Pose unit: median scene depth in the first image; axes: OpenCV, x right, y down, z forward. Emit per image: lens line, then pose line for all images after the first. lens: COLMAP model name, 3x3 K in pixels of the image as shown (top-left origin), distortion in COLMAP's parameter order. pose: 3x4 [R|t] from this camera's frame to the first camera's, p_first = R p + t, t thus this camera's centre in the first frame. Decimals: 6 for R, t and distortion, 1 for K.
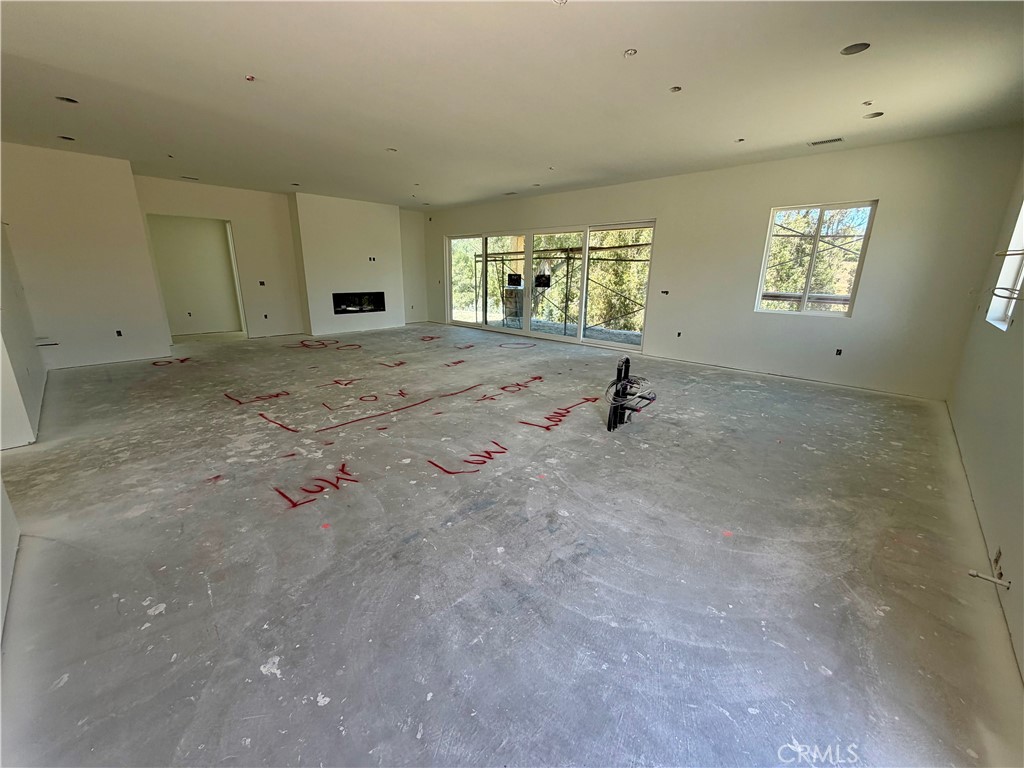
lens RADIAL K [[413.0, 0, 512.0], [0, 413.0, 384.0], [0, 0, 1]] dist [-0.001384, 0.000144]
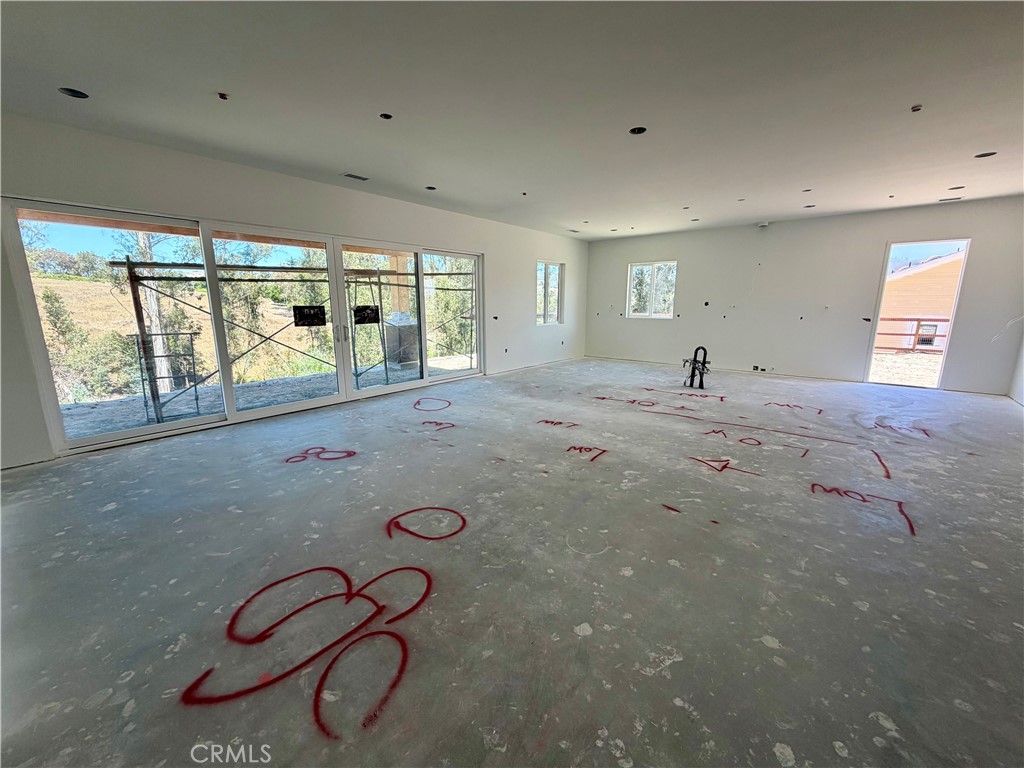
lens RADIAL K [[413.0, 0, 512.0], [0, 413.0, 384.0], [0, 0, 1]] dist [-0.001384, 0.000144]
pose [[-0.069629, -0.205024, 0.976277, -1.109587], [0.265387, 0.939579, 0.216245, -0.395630], [-0.961624, 0.274148, -0.011011, 1.414579]]
